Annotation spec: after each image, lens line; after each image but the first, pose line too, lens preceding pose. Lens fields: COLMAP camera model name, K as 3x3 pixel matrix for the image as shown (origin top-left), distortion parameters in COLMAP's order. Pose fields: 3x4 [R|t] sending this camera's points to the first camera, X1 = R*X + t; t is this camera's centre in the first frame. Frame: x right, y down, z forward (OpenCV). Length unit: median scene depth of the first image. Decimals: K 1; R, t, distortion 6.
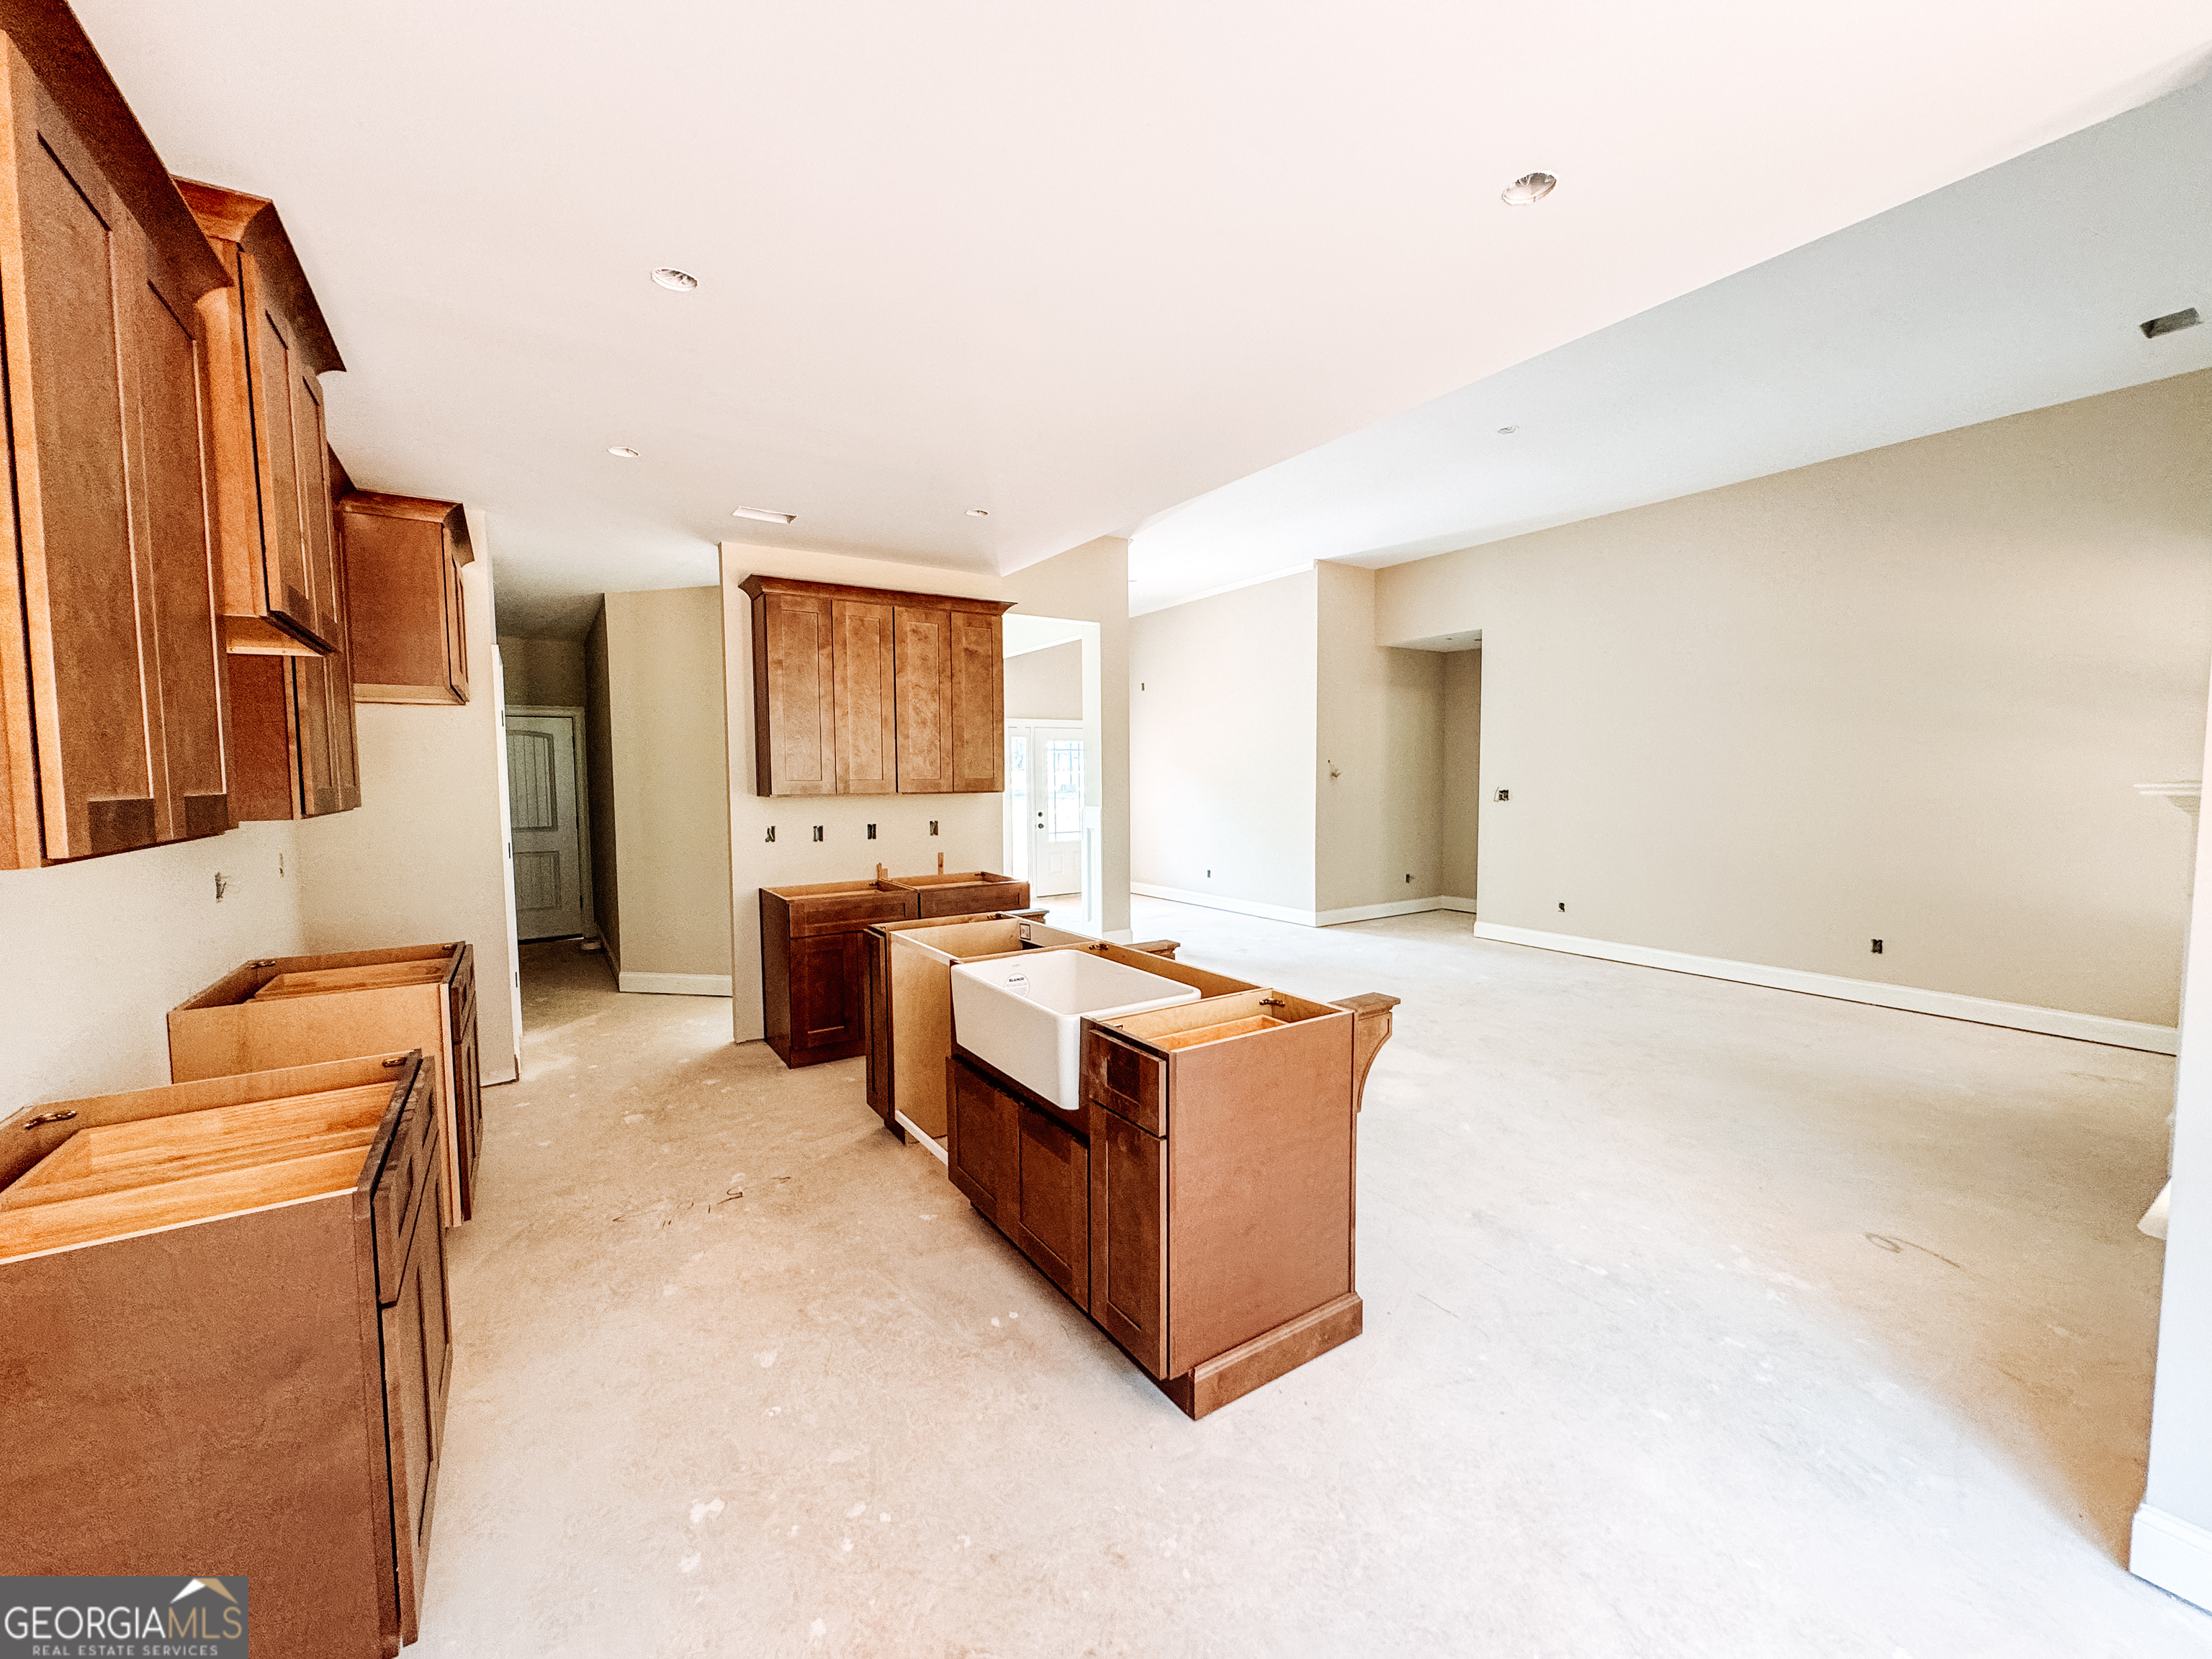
lens RADIAL K [[880.2, 0, 1103.7], [0, 880.2, 827.3], [0, 0, 1]] dist [-0.001485, 0.000052]
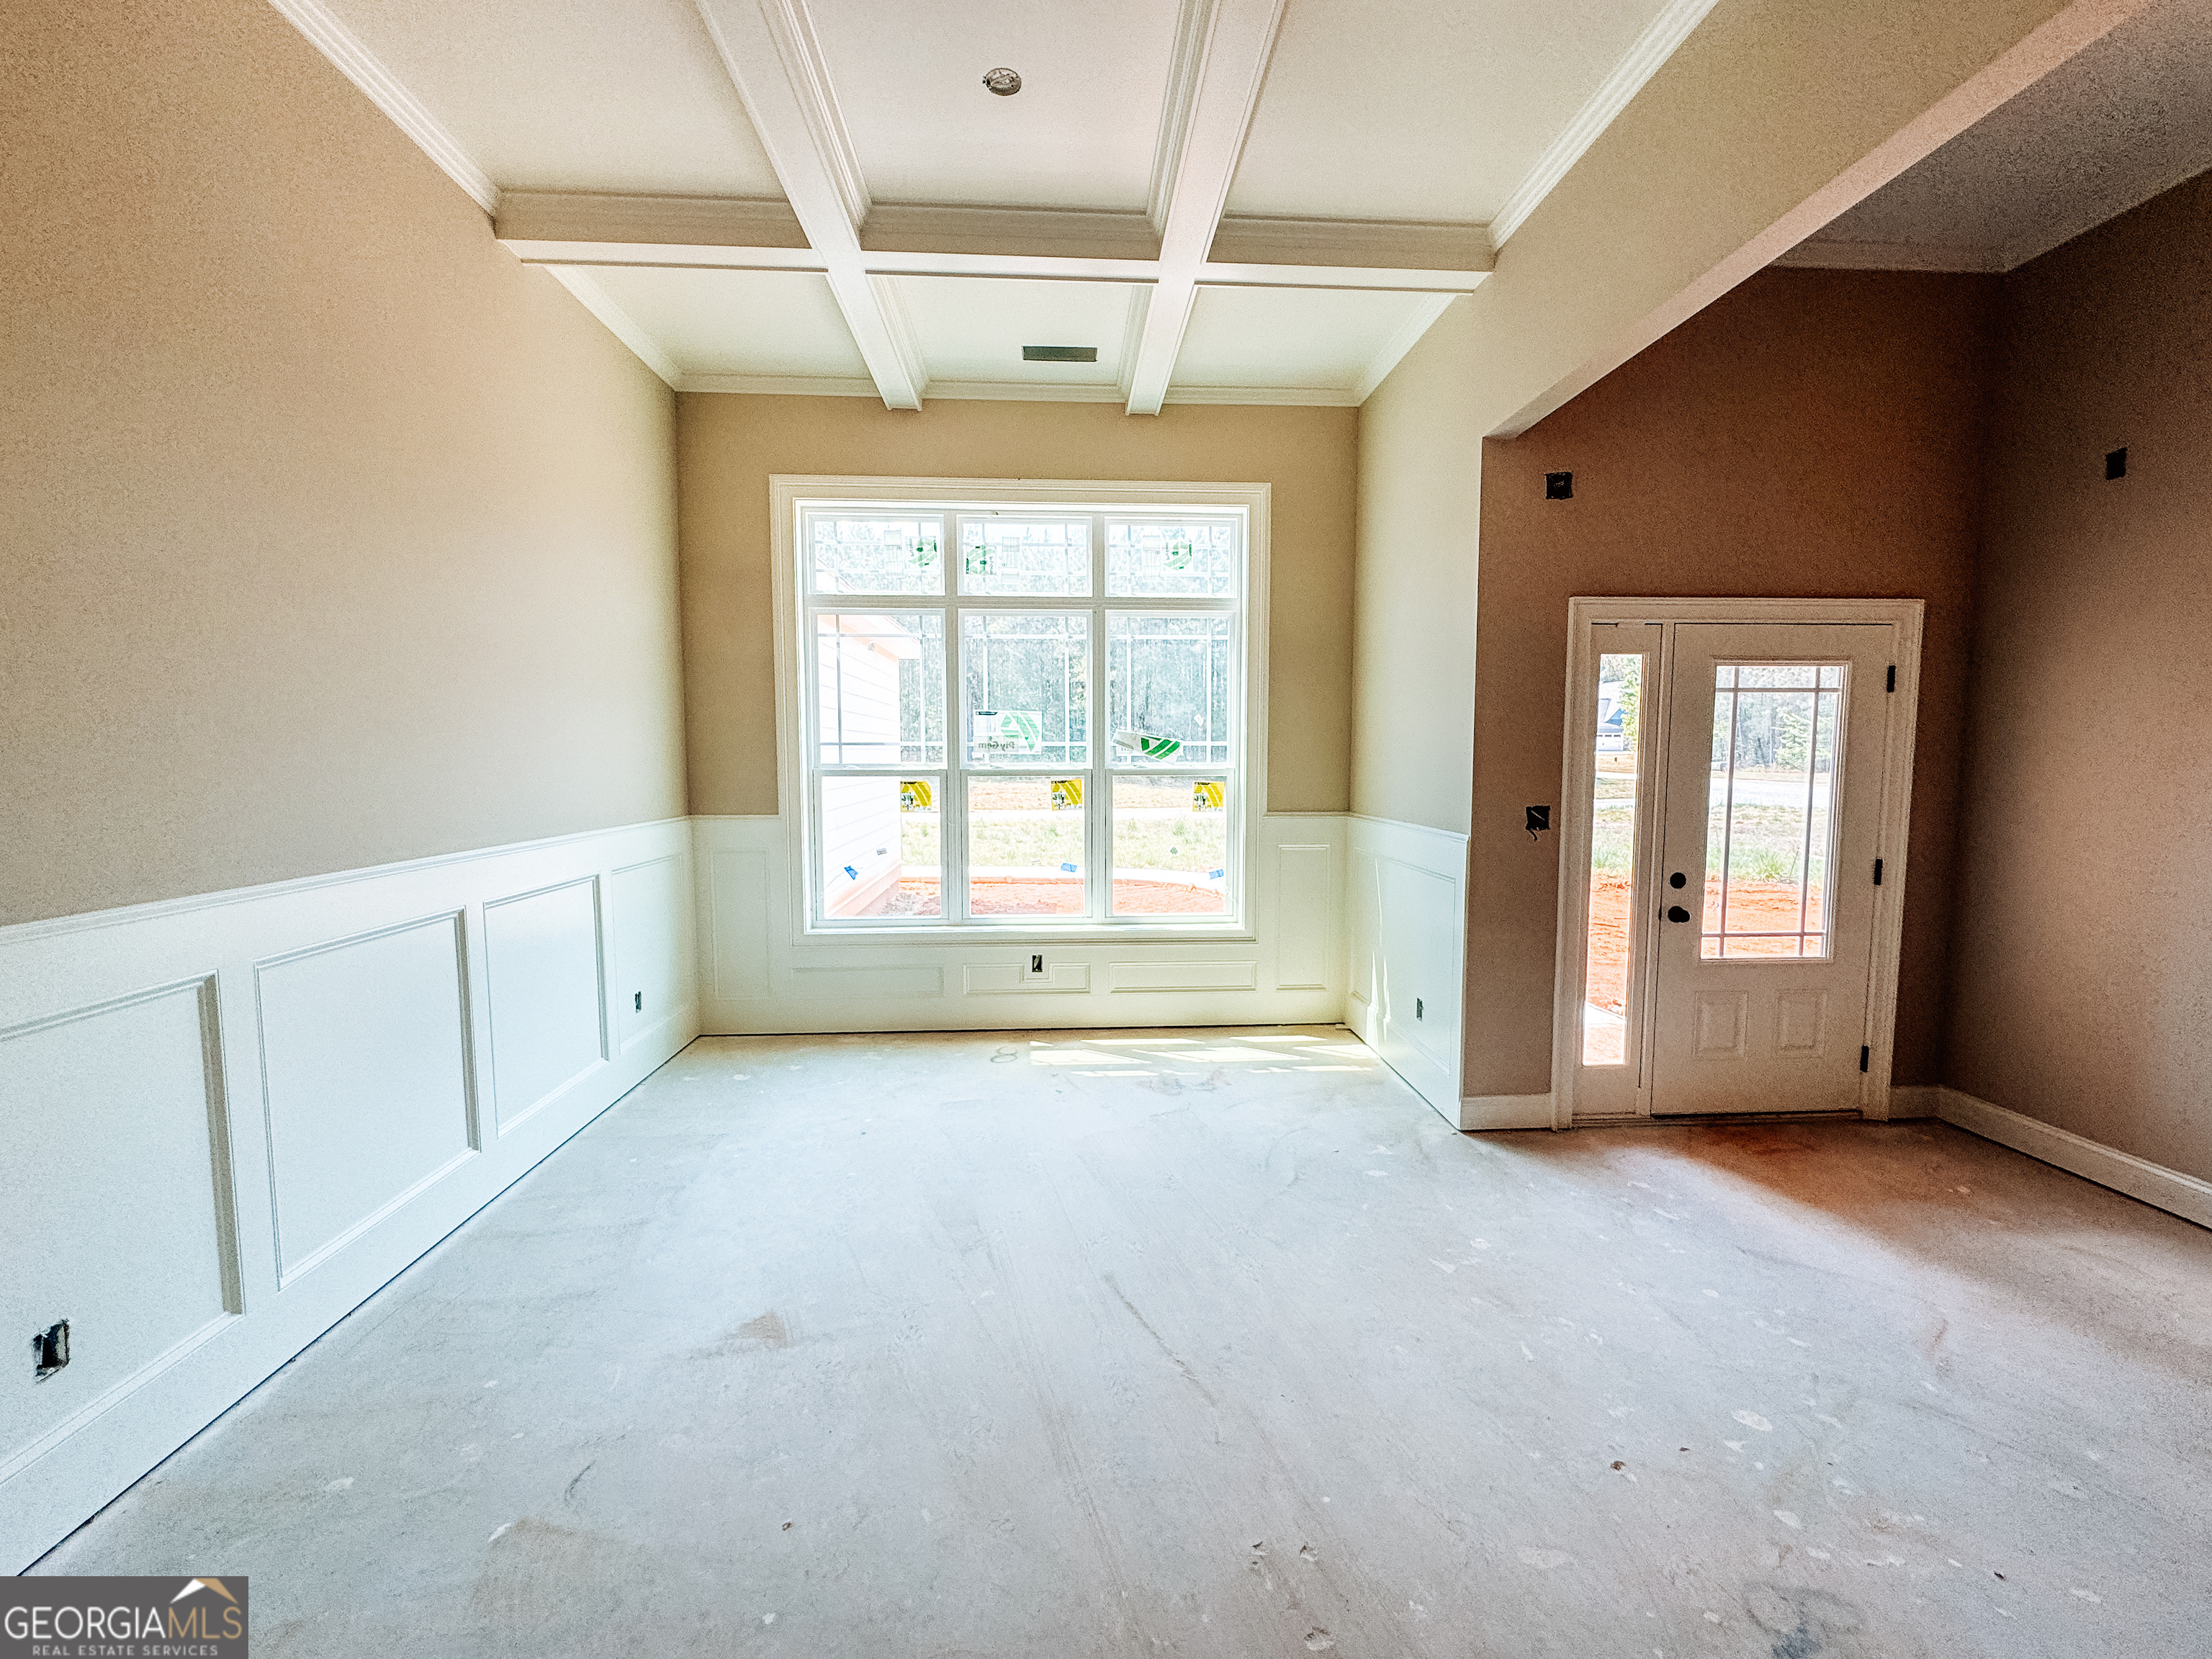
lens RADIAL K [[894.5, 0, 1106.0], [0, 894.5, 829.5], [0, 0, 1]] dist [-0.001561, -0.000060]
pose [[0.868242, 0.049338, -0.493682, -0.190537], [-0.037378, 0.998720, 0.034073, -0.076749], [0.494731, -0.011130, 0.868975, 1.185079]]
